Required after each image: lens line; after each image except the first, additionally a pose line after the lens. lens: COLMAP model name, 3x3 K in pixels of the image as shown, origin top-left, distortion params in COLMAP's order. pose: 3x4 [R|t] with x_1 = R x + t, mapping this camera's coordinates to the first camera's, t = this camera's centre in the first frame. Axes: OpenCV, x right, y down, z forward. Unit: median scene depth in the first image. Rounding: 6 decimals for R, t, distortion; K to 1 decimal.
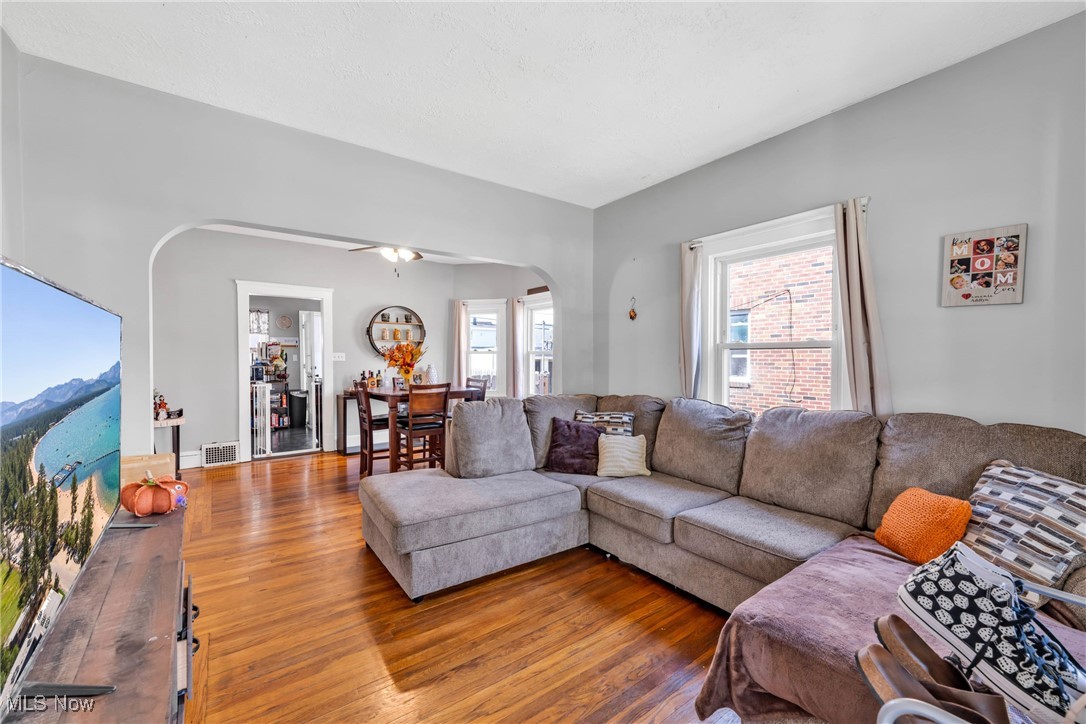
lens RADIAL K [[449.9, 0, 537.0], [0, 449.9, 366.6], [0, 0, 1]] dist [-0.000680, -0.000360]
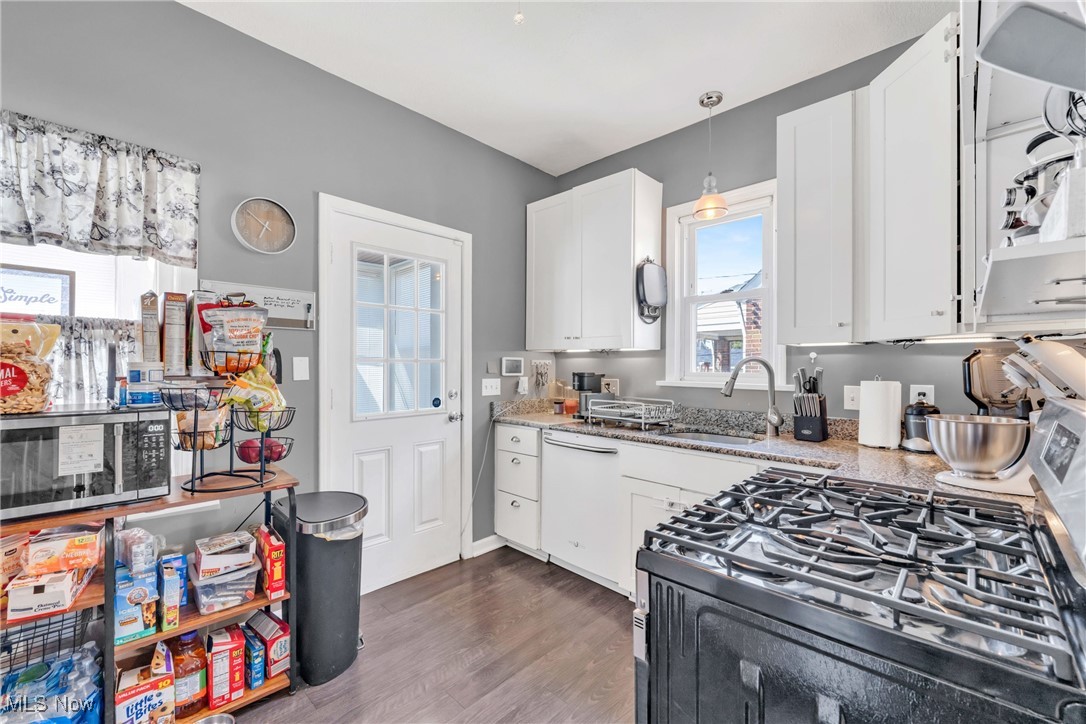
lens RADIAL K [[449.9, 0, 537.0], [0, 449.9, 366.6], [0, 0, 1]] dist [-0.000680, -0.000360]
pose [[0.986899, 0.005731, 0.161237, -0.621468], [-0.001521, 0.999655, -0.026222, -0.019574], [-0.161331, 0.025633, 0.986567, 1.003858]]
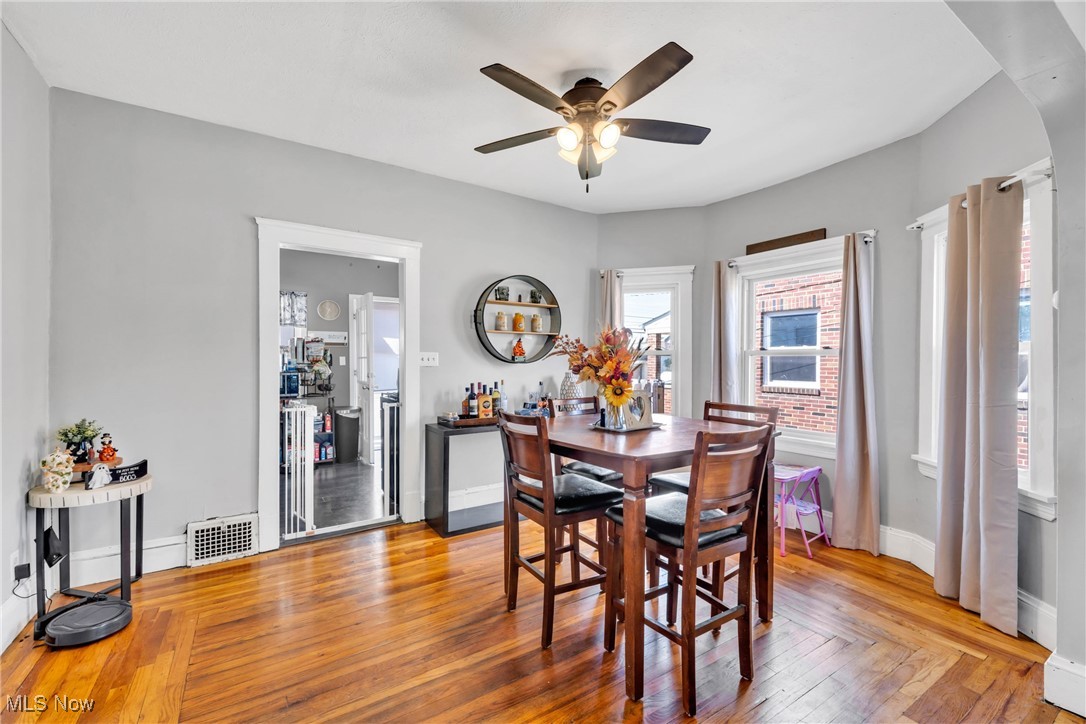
lens RADIAL K [[484.4, 0, 572.6], [0, 484.4, 365.0], [0, 0, 1]] dist [-0.001443, -0.000259]
pose [[0.999709, 0.003891, -0.023817, -0.225194], [-0.004226, 0.999893, -0.014005, -0.005585], [0.023760, 0.014101, 0.999618, 0.352829]]
